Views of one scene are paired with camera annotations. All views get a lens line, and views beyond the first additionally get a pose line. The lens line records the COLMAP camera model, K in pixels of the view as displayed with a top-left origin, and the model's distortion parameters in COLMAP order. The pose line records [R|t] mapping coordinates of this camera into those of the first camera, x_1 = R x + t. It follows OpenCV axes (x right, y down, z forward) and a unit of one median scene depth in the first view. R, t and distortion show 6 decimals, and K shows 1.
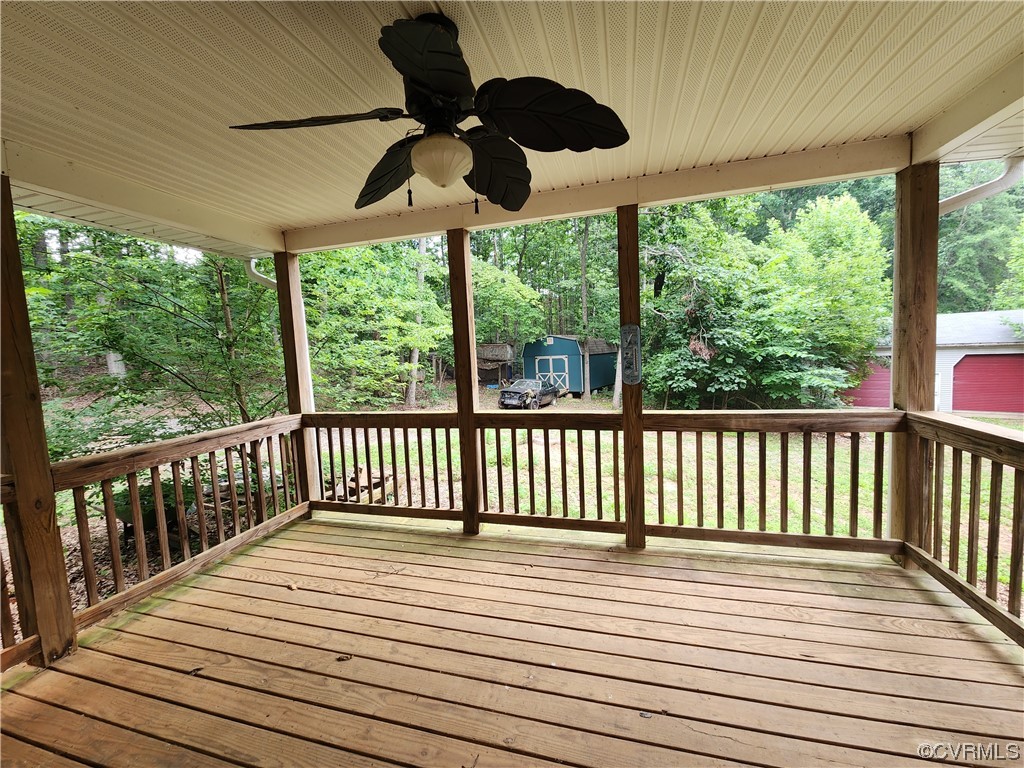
lens RADIAL K [[420.7, 0, 501.6], [0, 420.7, 379.2], [0, 0, 1]] dist [0.002400, -0.000543]
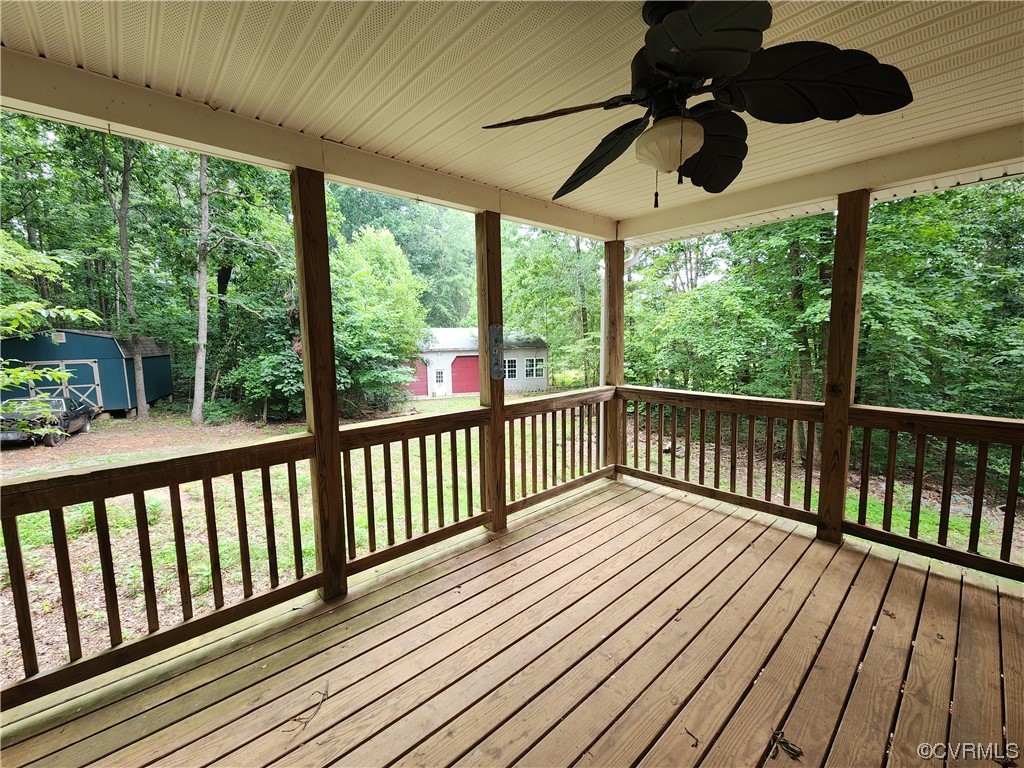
lens RADIAL K [[420.7, 0, 502.8], [0, 420.7, 381.4], [0, 0, 1]] dist [0.002400, -0.000543]
pose [[0.539410, -0.054435, 0.840282, -0.441953], [0.056173, 0.998012, 0.028594, -0.010583], [-0.840168, 0.031777, 0.541395, 0.305144]]
